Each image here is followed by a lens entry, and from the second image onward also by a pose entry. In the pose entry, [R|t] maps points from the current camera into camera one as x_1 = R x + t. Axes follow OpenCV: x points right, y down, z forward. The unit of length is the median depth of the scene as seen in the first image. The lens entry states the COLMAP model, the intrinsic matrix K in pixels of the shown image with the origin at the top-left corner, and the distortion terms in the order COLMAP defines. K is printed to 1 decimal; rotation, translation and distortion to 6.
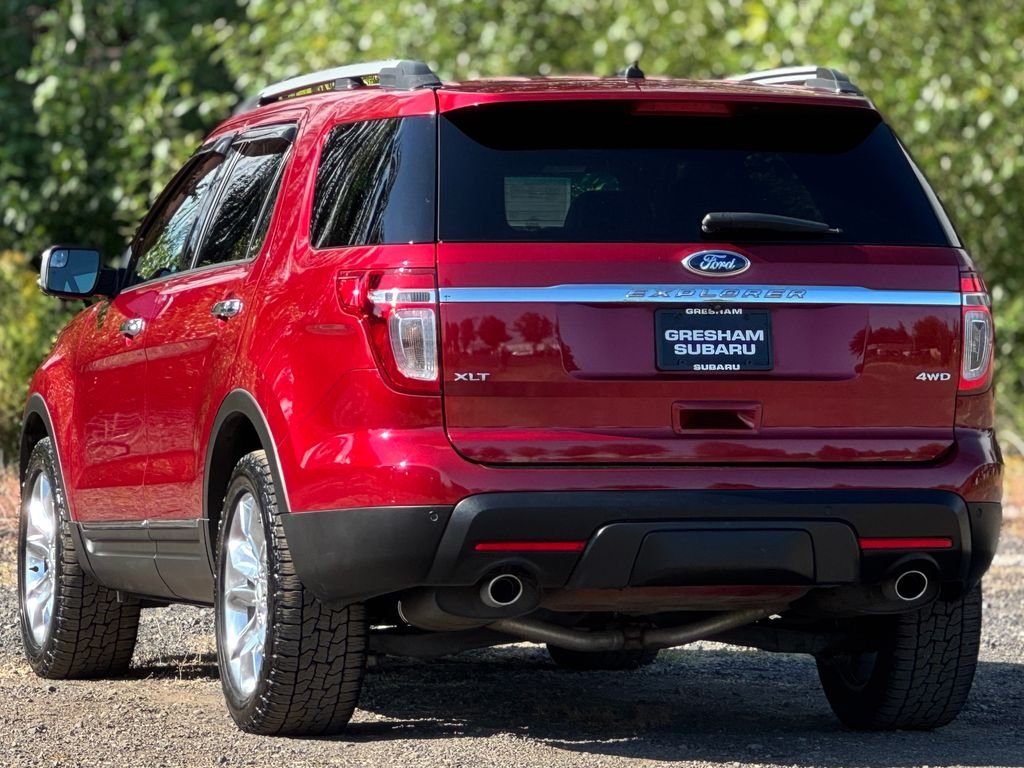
lens RADIAL K [[7569.7, 0, 513.1], [0, 7569.7, 390.1], [0, 0, 1]] dist [-2.361649, 0.000000]
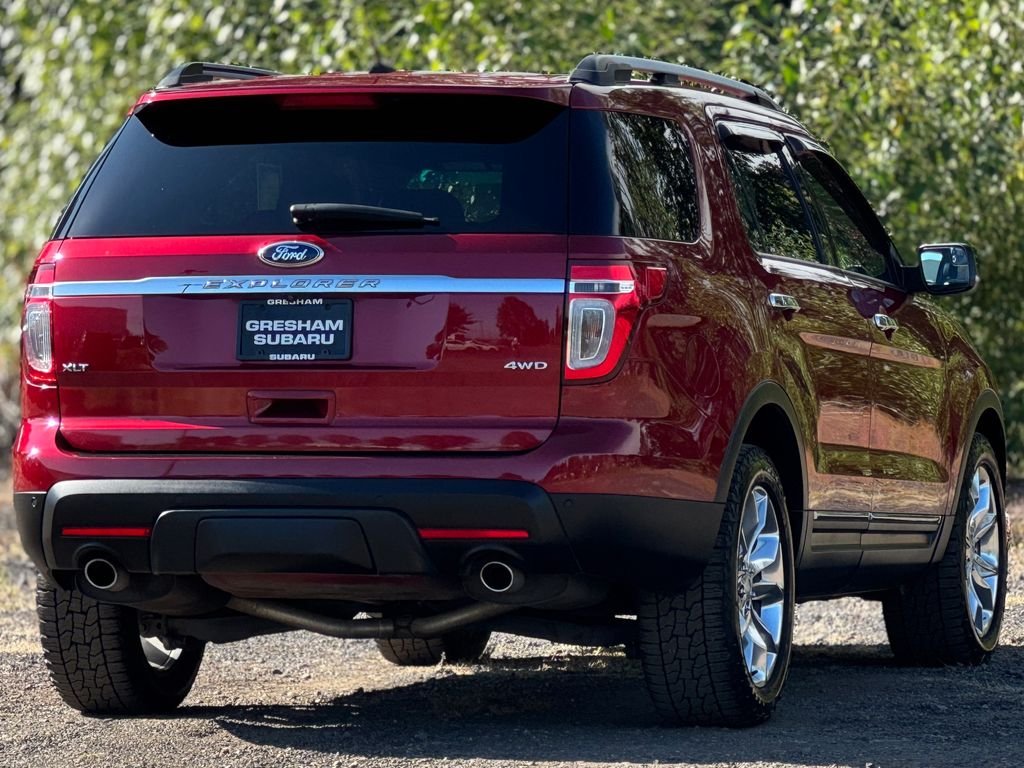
lens RADIAL K [[7569.7, 0, 514.5], [0, 7569.7, 385.1], [0, 0, 1]] dist [-2.361649, 0.000000]
pose [[0.848950, -0.003308, -0.528462, 0.584645], [0.001073, 0.999989, -0.004535, 0.005357], [0.528471, 0.003282, 0.848945, 0.156782]]
